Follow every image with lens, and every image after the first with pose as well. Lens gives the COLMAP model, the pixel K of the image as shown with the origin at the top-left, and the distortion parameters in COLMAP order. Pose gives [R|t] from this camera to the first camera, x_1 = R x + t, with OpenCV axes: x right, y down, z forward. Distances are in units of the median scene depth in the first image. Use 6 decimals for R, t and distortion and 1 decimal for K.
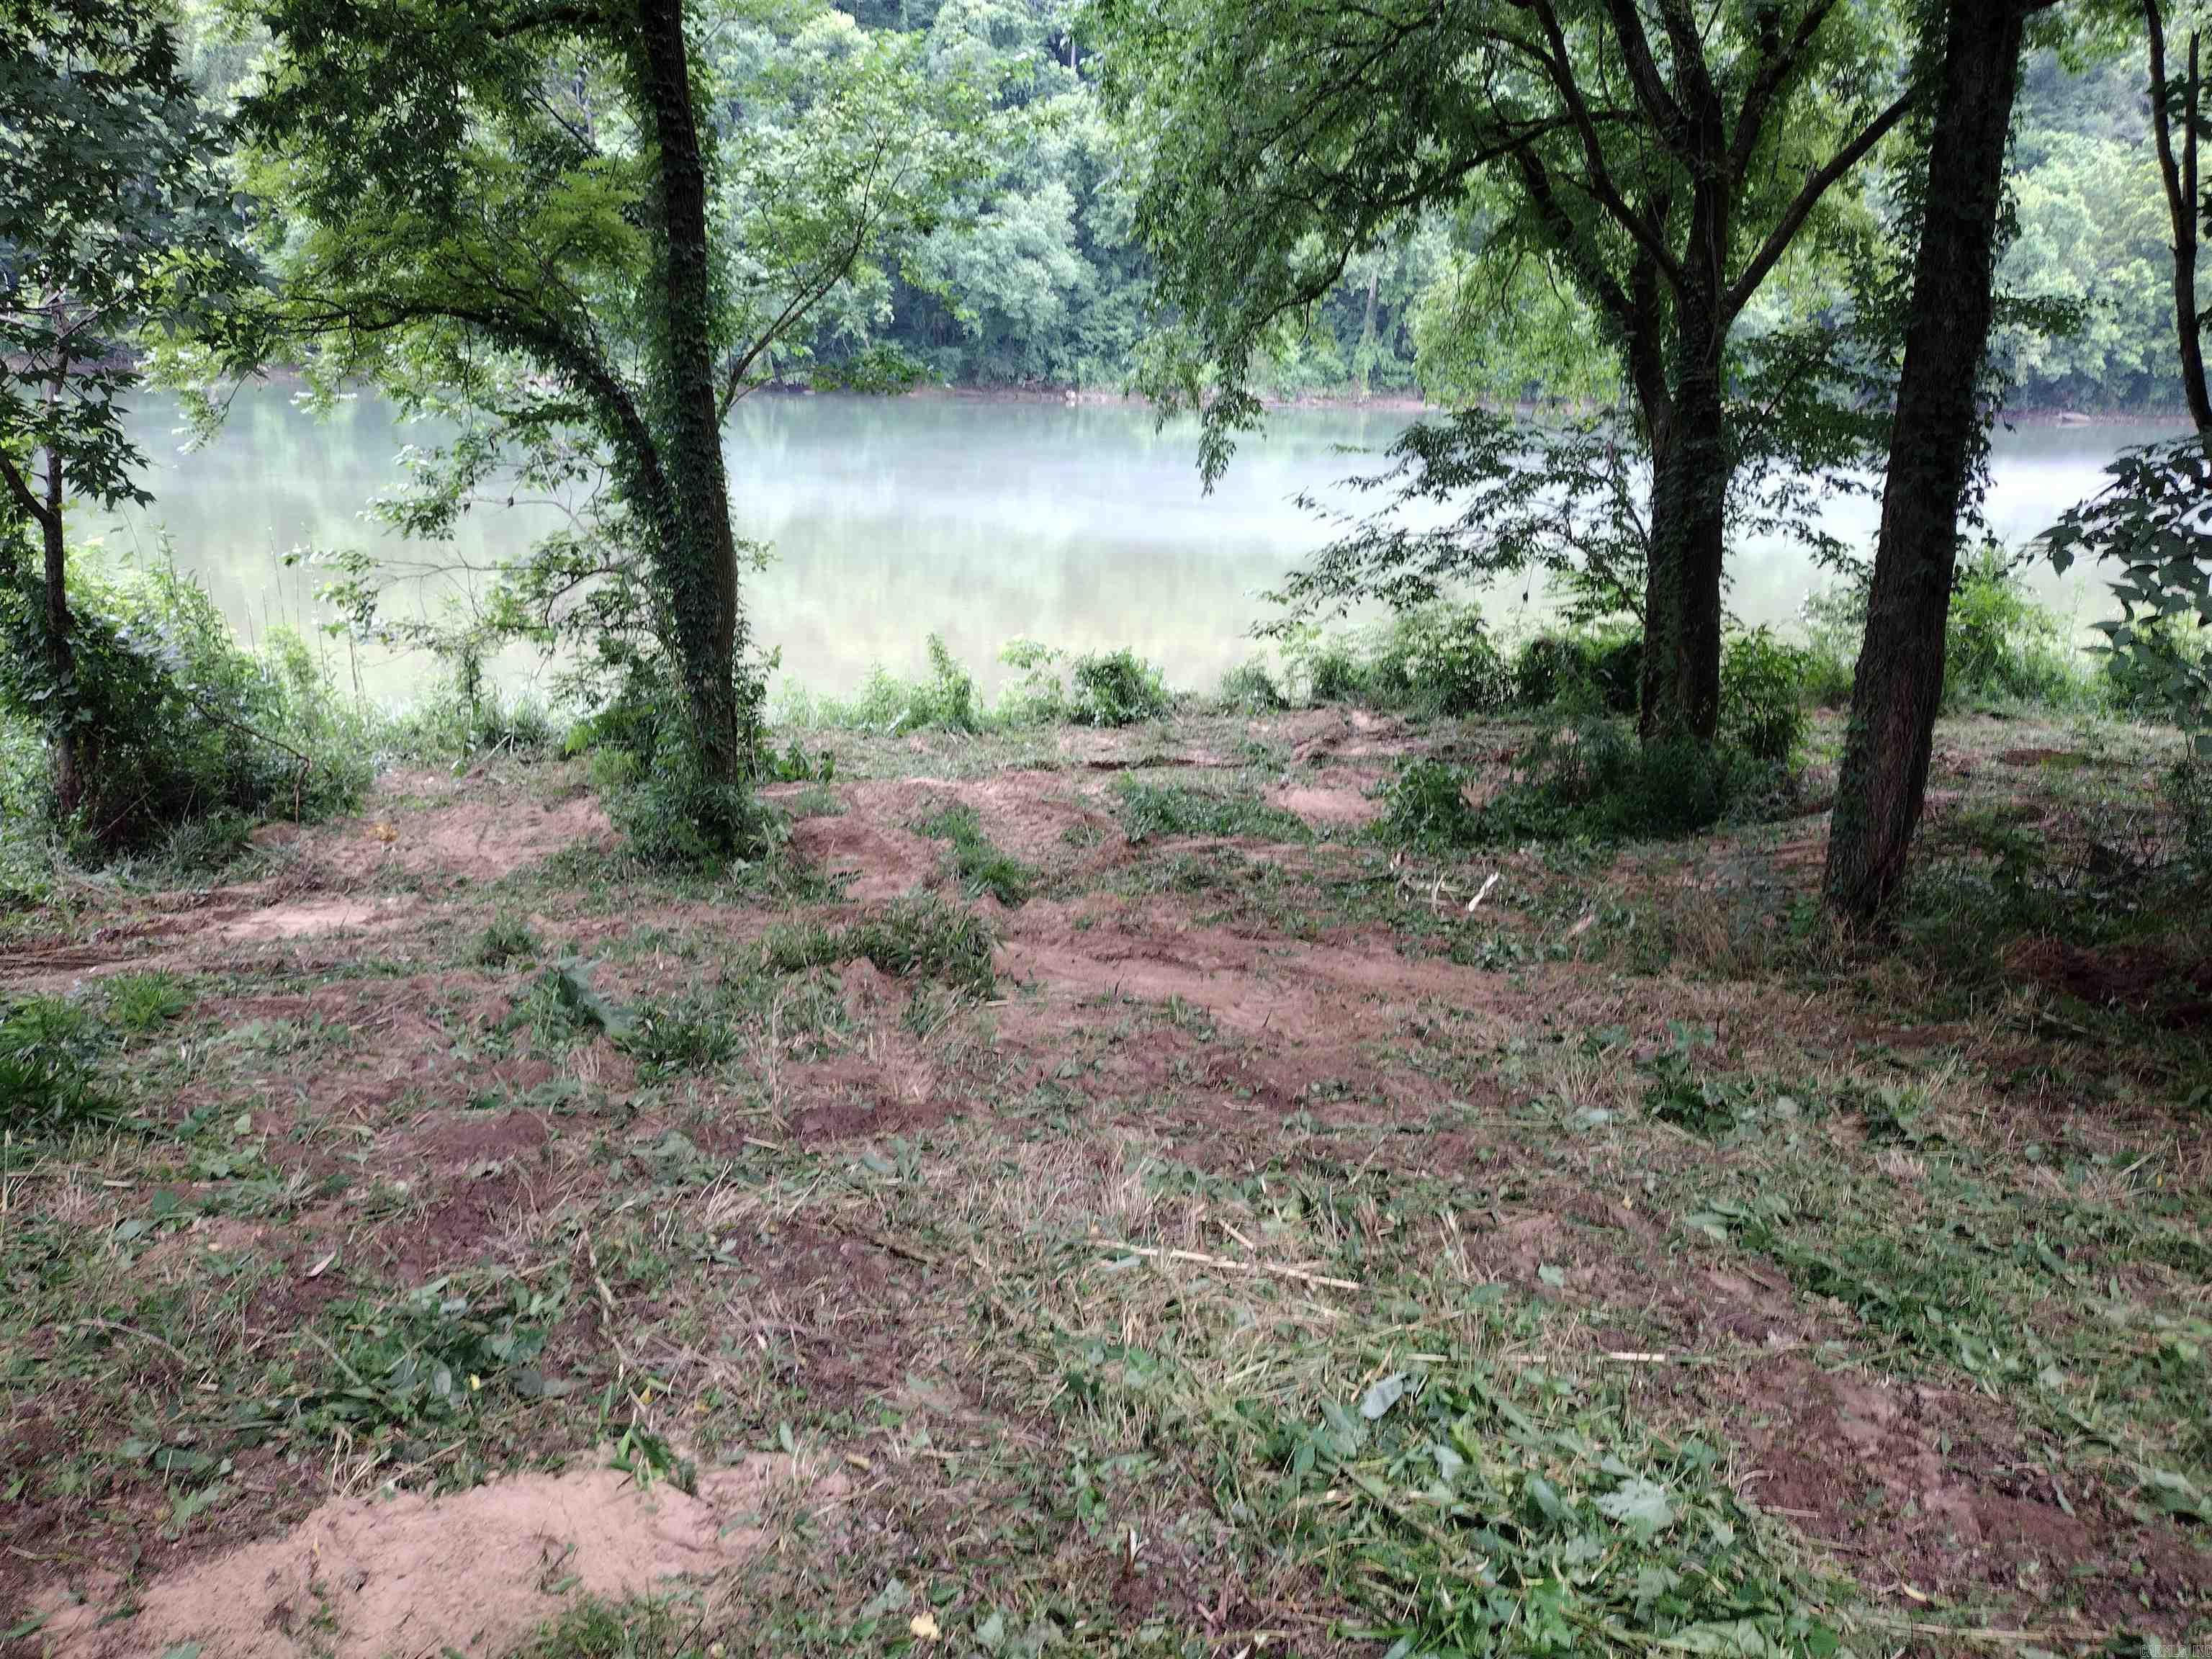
lens RADIAL K [[1668.8, 0, 1137.3], [0, 1668.8, 876.9], [0, 0, 1]] dist [0.067591, -0.080062]
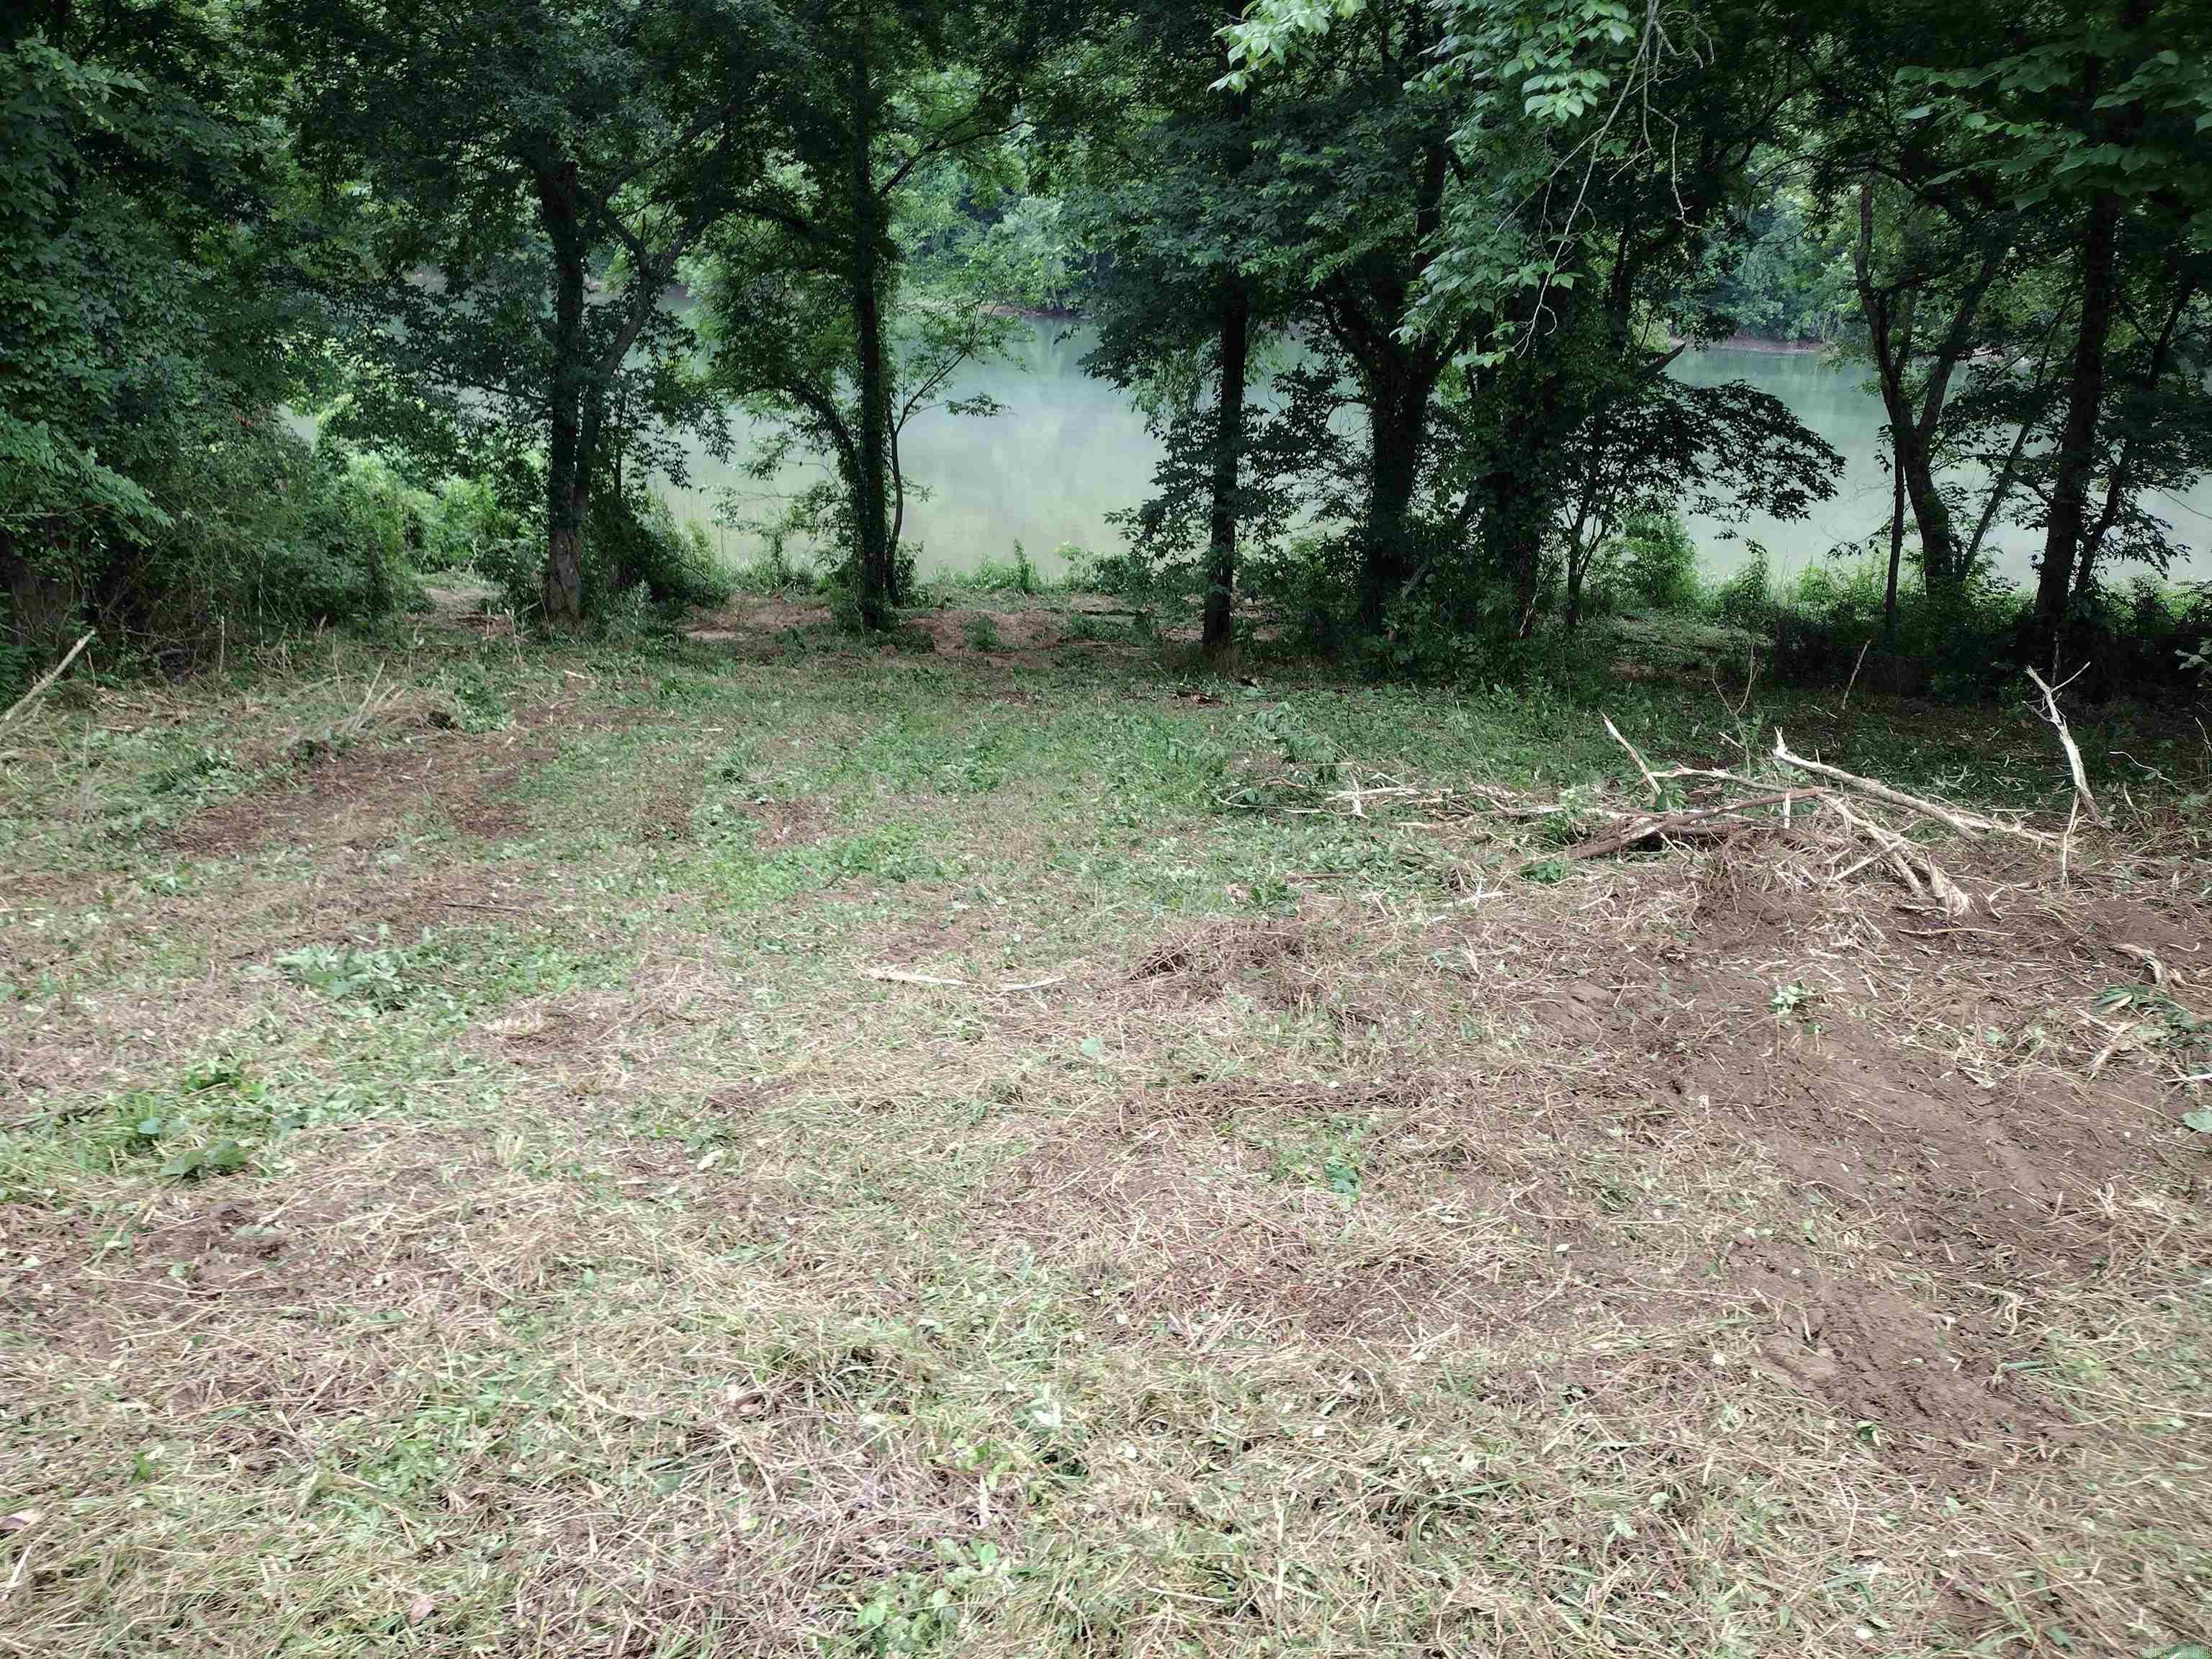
lens RADIAL K [[1668.8, 0, 1098.6], [0, 1668.8, 824.2], [0, 0, 1]] dist [0.067591, -0.080062]
pose [[0.981018, 0.076966, -0.177987, 0.365353], [-0.072830, 0.996903, 0.029662, 0.122208], [0.179719, -0.016136, 0.983586, -0.911674]]
